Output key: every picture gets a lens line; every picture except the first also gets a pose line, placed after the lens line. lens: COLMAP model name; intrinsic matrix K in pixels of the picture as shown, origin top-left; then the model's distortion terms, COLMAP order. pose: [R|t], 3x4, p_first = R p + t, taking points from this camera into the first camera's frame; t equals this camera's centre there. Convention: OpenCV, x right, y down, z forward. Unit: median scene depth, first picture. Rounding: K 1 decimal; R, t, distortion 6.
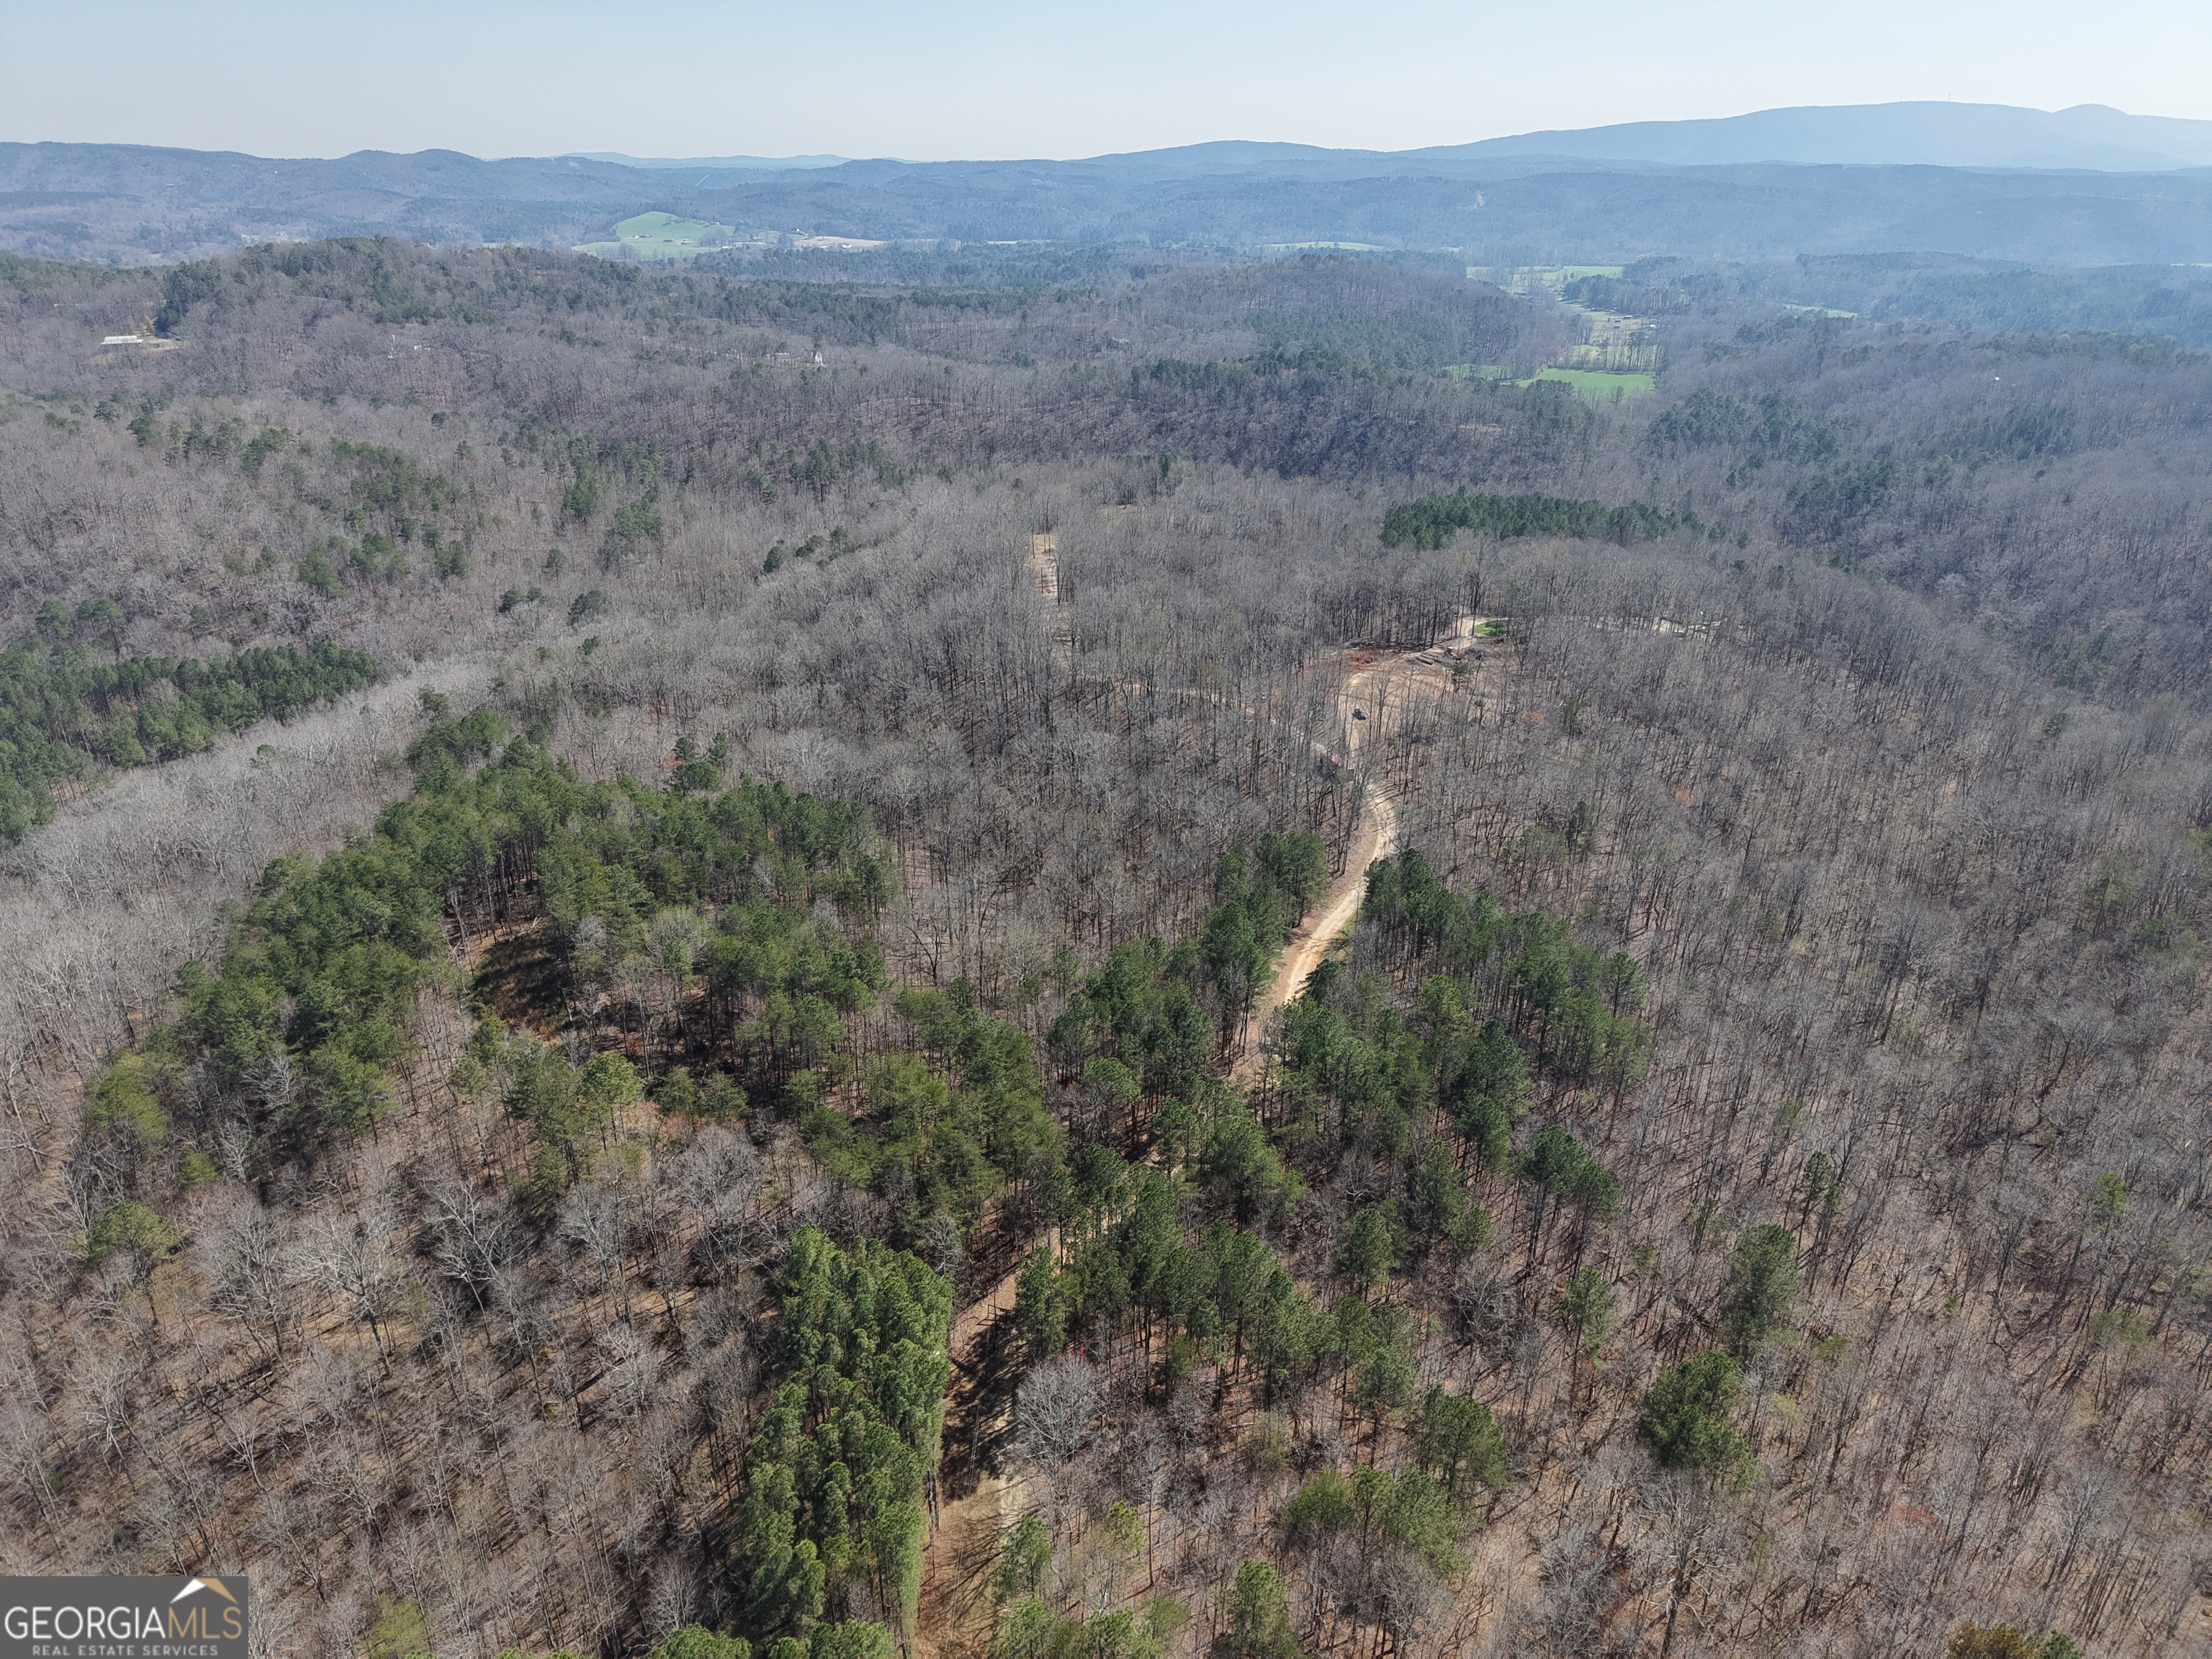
lens RADIAL K [[1485.7, 0, 1110.5], [0, 1485.7, 815.9], [0, 0, 1]] dist [0.034687, -0.031878]
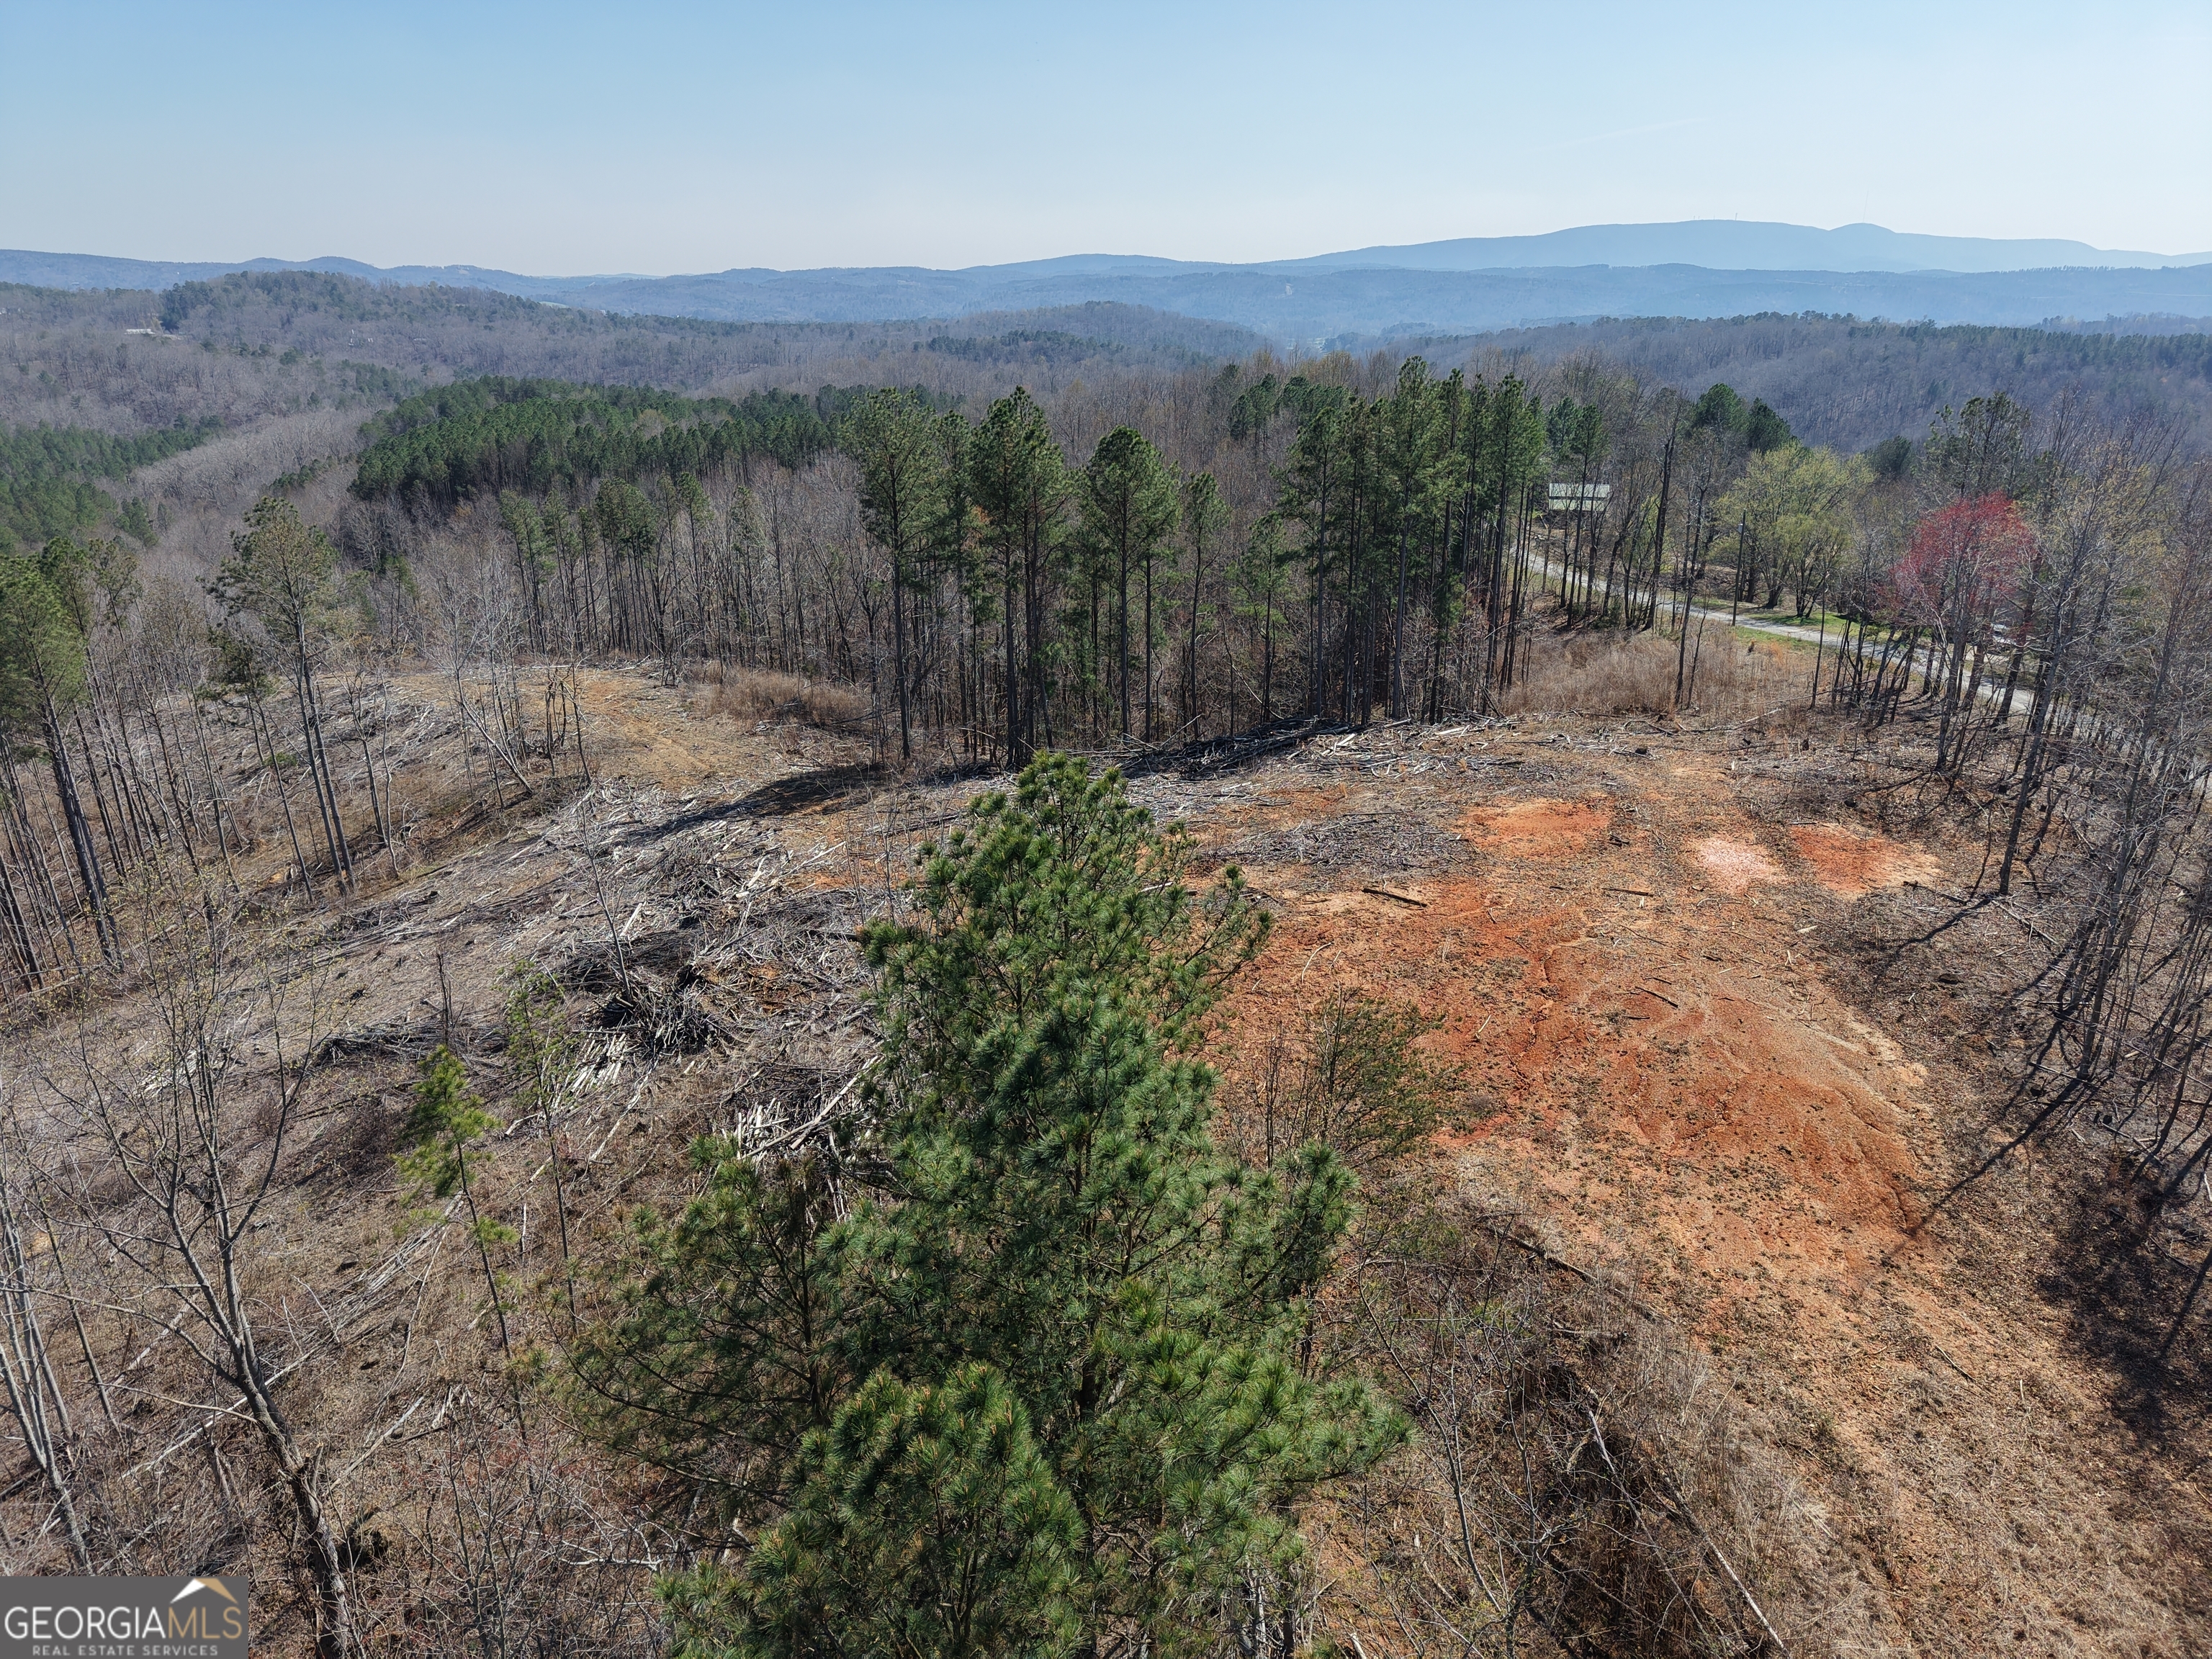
lens RADIAL K [[1485.7, 0, 1114.7], [0, 1485.7, 828.9], [0, 0, 1]] dist [0.034687, -0.031878]
pose [[0.997164, -0.027975, 0.069860, 0.101362], [0.032440, 0.997446, -0.063629, 0.269946], [-0.067902, 0.065715, 0.995525, -0.395420]]
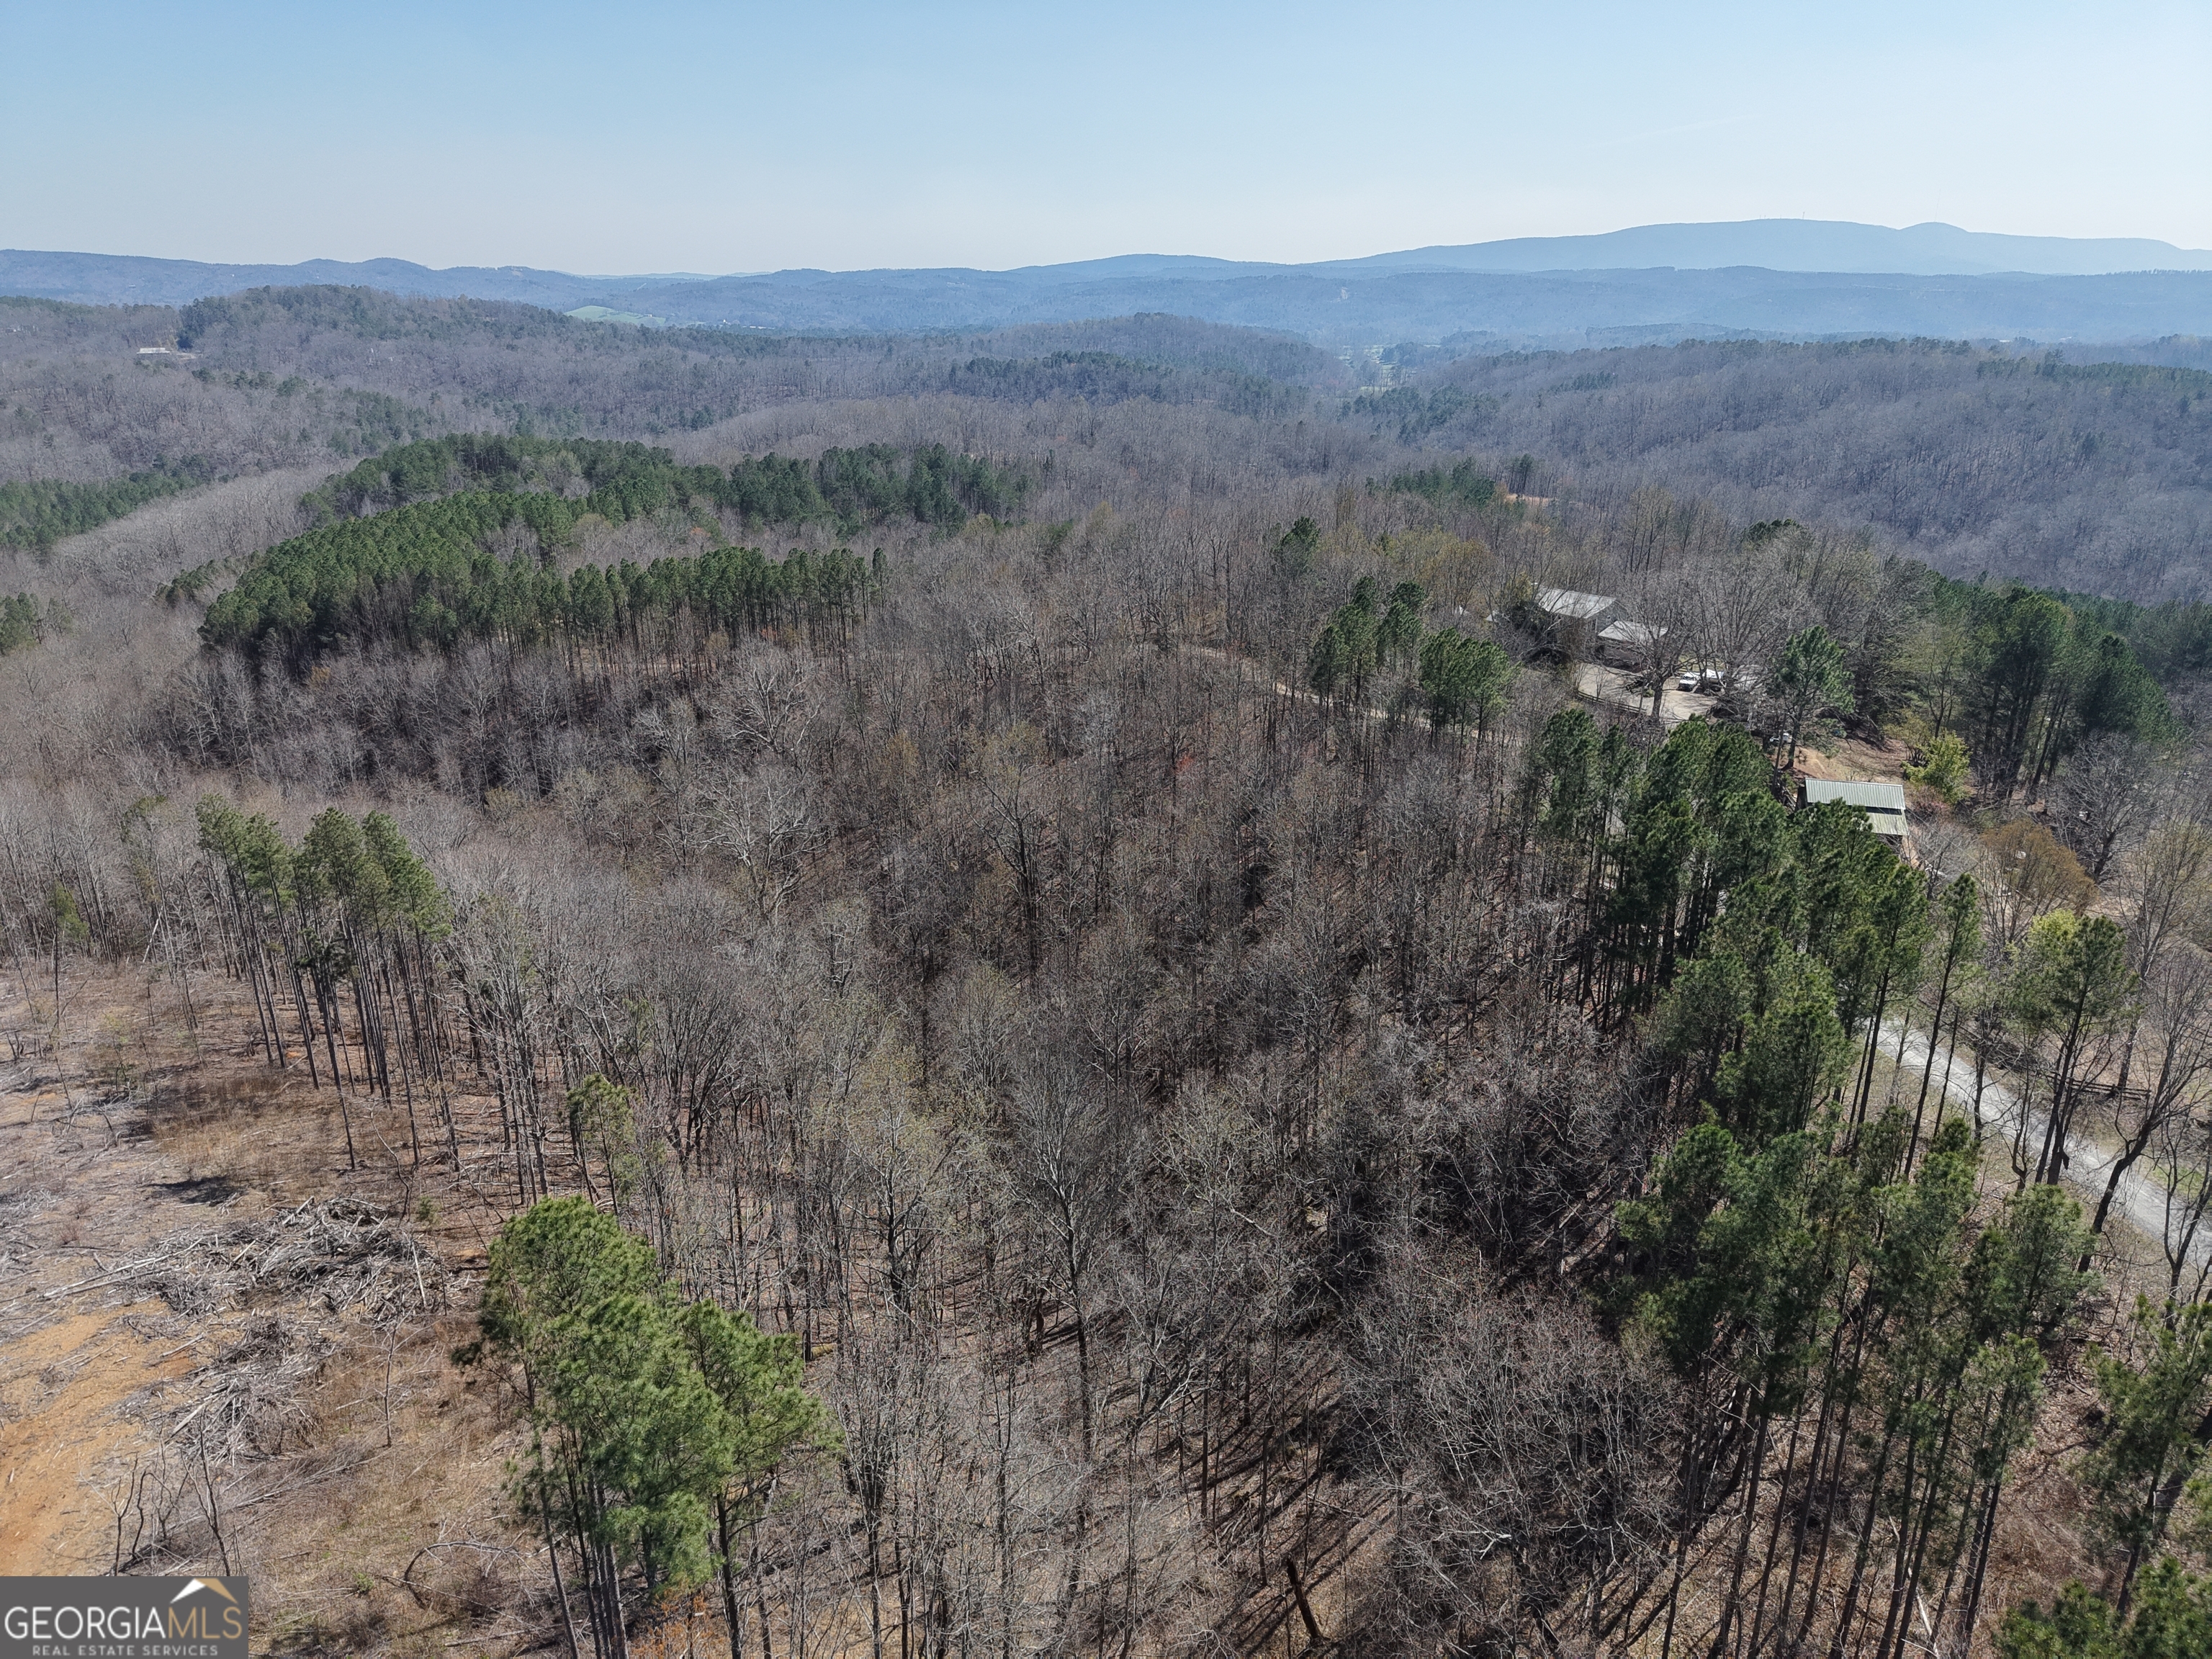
lens RADIAL K [[1485.7, 0, 1113.1], [0, 1485.7, 825.5], [0, 0, 1]] dist [0.034687, -0.031878]
pose [[0.999144, -0.015877, 0.038193, 0.111431], [0.018327, 0.997738, -0.064682, 0.212608], [-0.037080, 0.065326, 0.997175, -0.314092]]
